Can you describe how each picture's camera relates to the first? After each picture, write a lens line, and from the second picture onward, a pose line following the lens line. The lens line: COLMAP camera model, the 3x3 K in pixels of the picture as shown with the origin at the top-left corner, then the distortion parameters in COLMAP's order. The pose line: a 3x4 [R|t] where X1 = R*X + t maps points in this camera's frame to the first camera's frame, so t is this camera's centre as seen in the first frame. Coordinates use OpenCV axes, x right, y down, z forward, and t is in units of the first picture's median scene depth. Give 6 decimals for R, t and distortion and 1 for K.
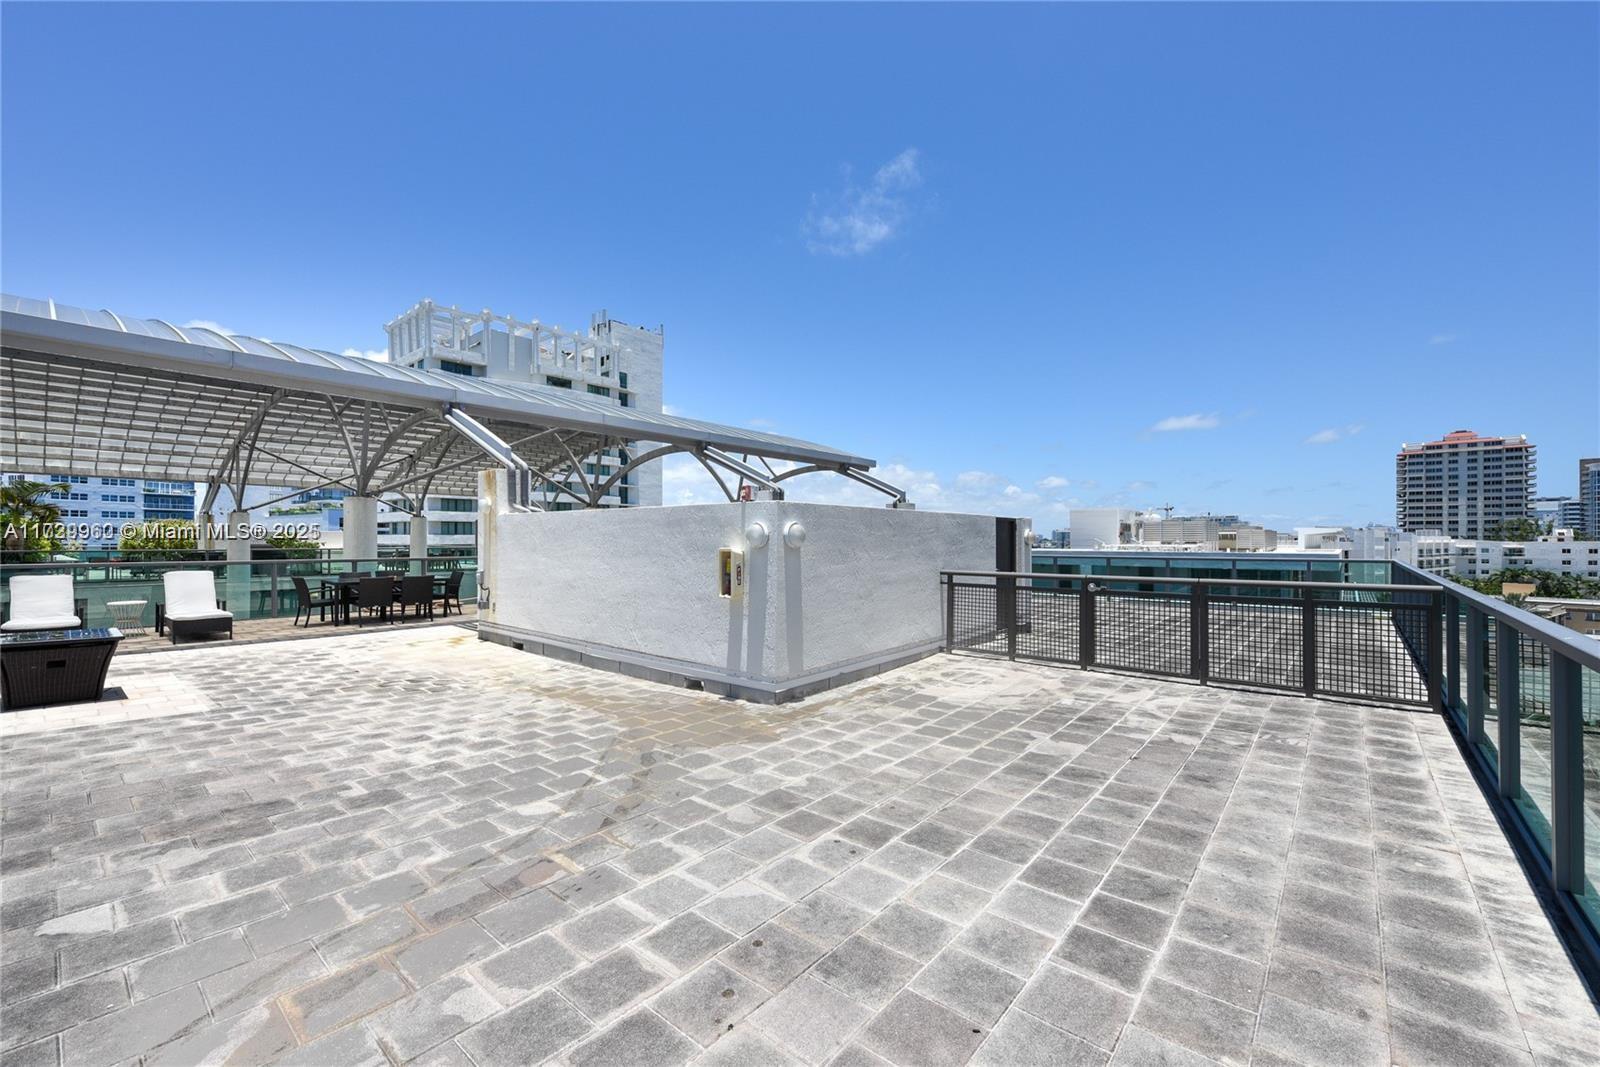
lens RADIAL K [[638.2, 0, 800.9], [0, 638.2, 538.4], [0, 0, 1]] dist [0.002859, -0.000360]
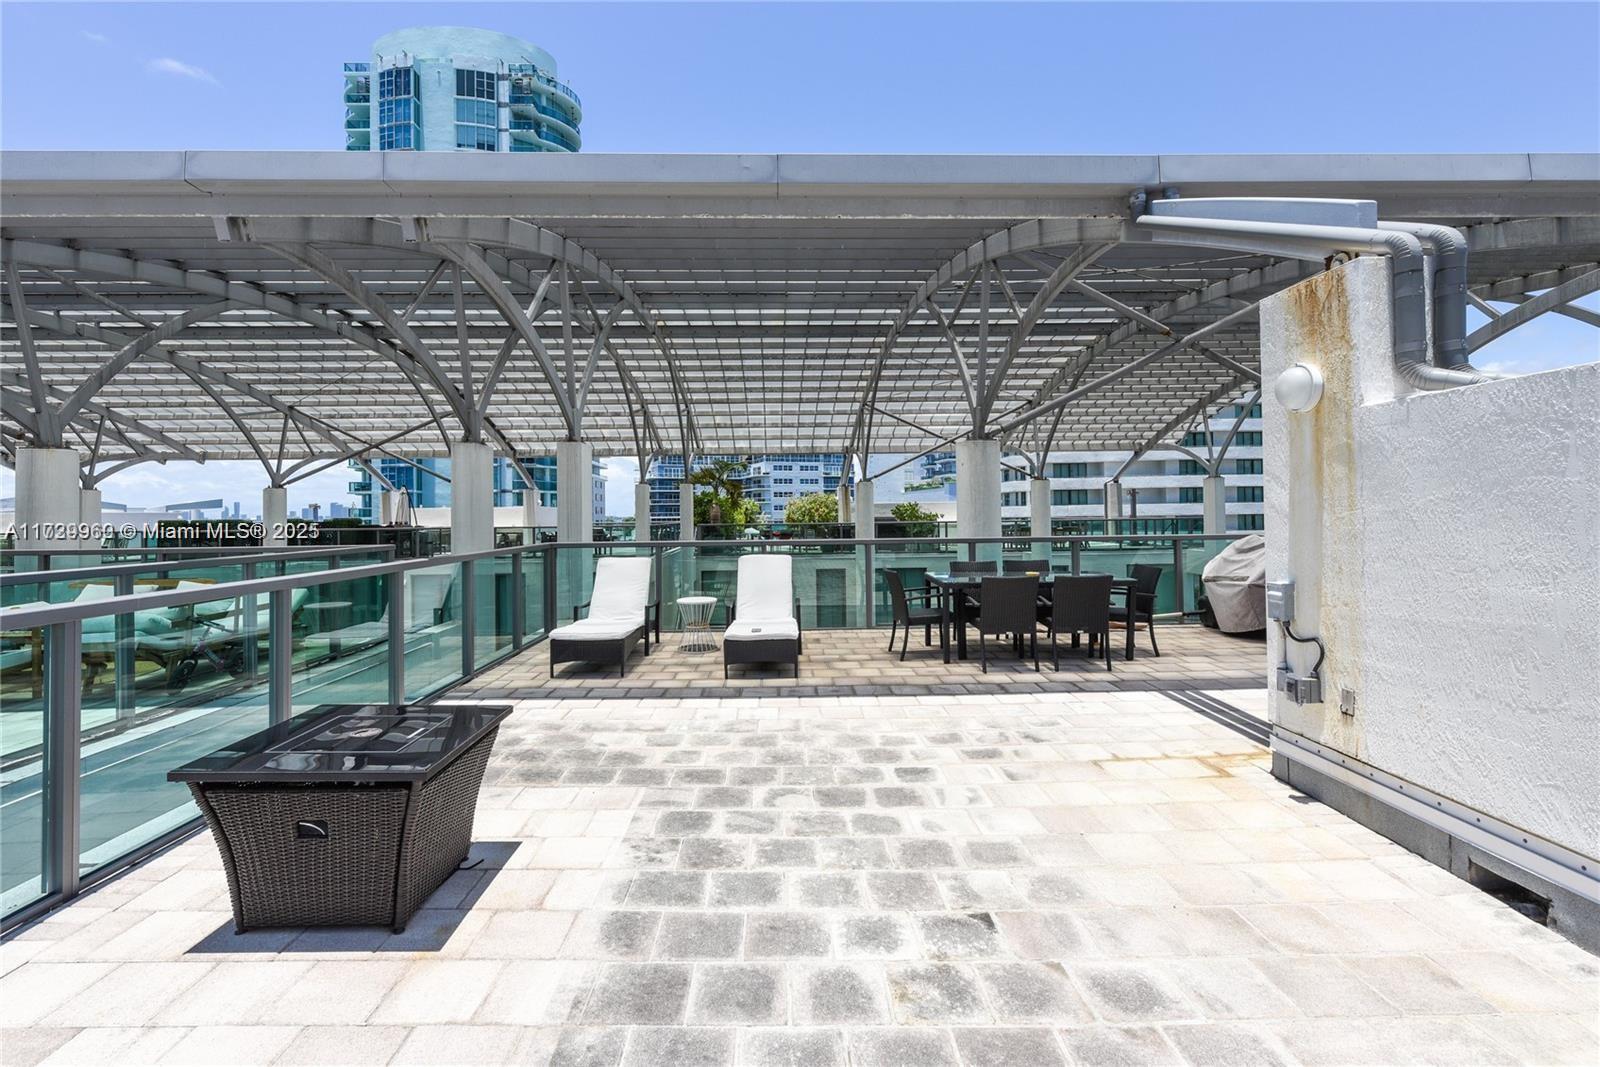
lens RADIAL K [[765.4, 0, 803.3], [0, 765.4, 507.1], [0, 0, 1]] dist [-0.001128, -0.000088]
pose [[0.678289, -0.016938, -0.734600, -0.287699], [0.015369, 0.999843, -0.008864, 0.007580], [0.734634, -0.005278, 0.678443, 0.410830]]
